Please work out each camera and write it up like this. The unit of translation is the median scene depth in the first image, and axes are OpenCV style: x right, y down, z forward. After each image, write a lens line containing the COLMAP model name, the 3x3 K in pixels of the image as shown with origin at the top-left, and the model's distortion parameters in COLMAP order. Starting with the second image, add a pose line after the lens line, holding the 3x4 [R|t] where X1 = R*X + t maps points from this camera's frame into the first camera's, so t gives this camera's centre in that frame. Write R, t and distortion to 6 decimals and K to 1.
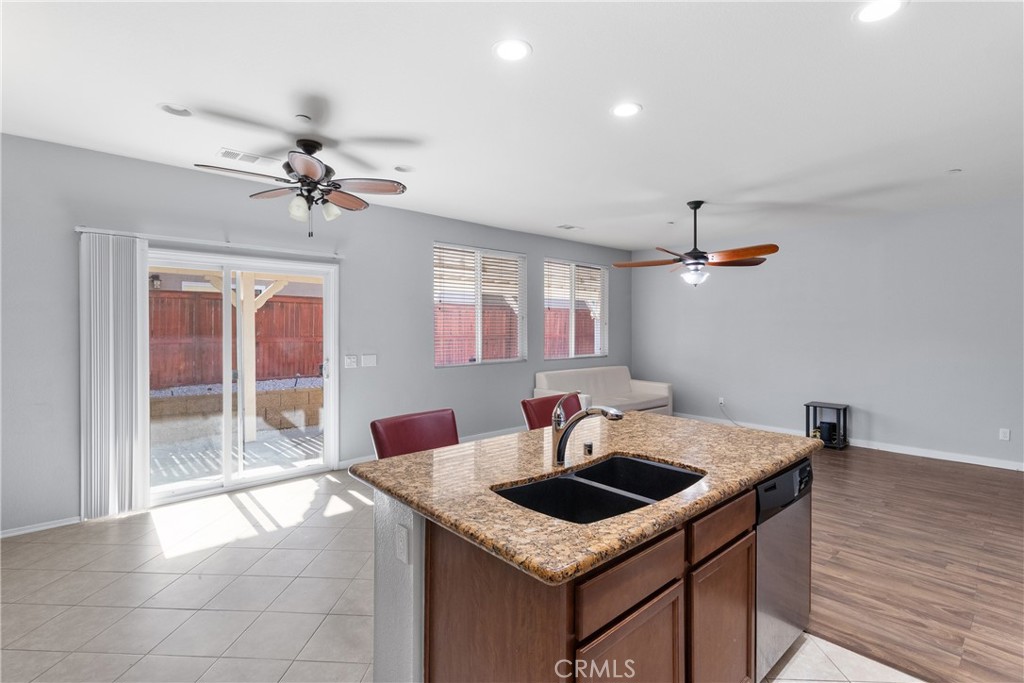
lens RADIAL K [[476.2, 0, 514.2], [0, 476.2, 334.6], [0, 0, 1]] dist [0.002067, 0.001274]
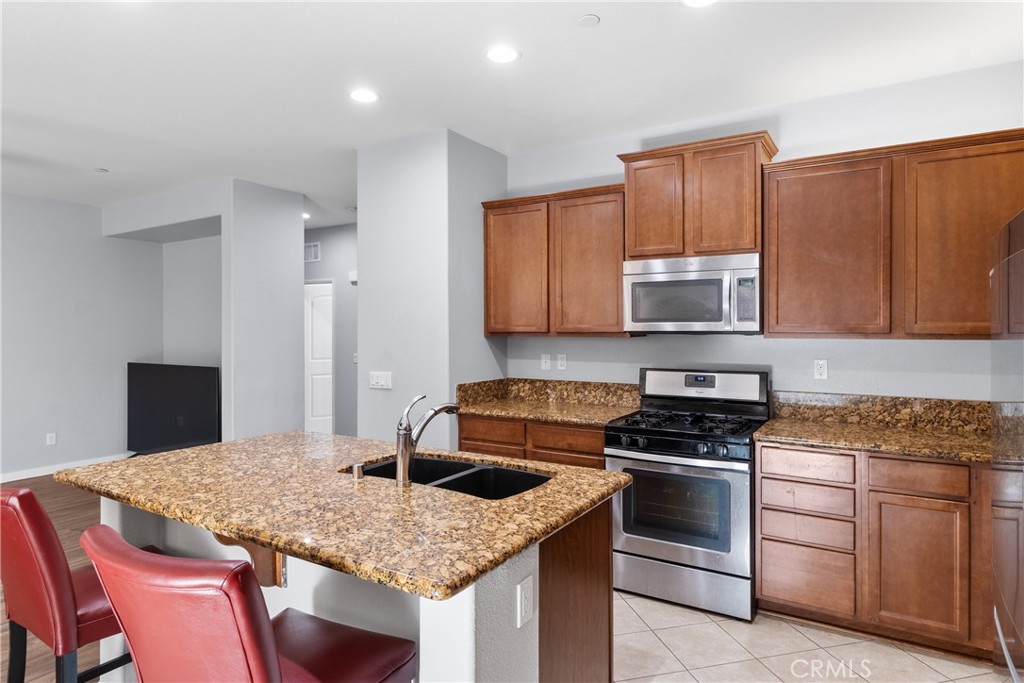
lens RADIAL K [[593.3, 0, 520.4], [0, 593.3, 324.3], [0, 0, 1]] dist [0.000671, 0.001138]
pose [[-0.289586, 0.008245, 0.957117, -0.391963], [0.014489, 0.999886, -0.004230, -0.004453], [-0.957042, 0.012643, -0.289672, 0.431264]]
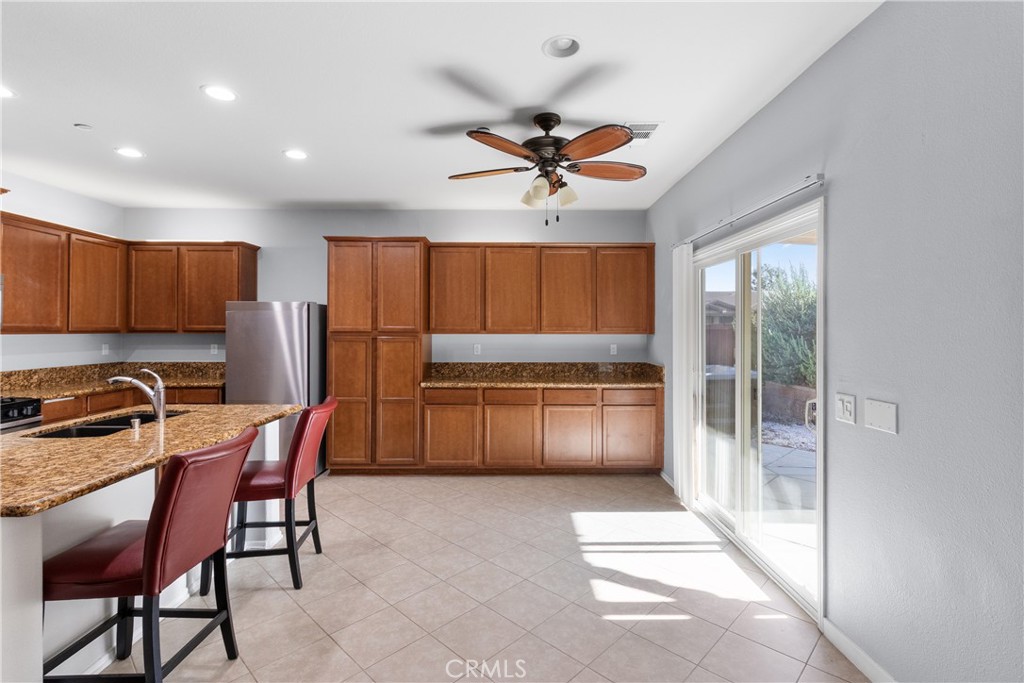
lens RADIAL K [[476.2, 0, 516.2], [0, 476.2, 327.0], [0, 0, 1]] dist [0.002067, 0.001274]
pose [[-0.655485, -0.004701, -0.755194, 0.187708], [-0.013393, 0.999896, 0.005401, -0.014517], [0.755089, 0.013655, -0.655480, 1.072446]]
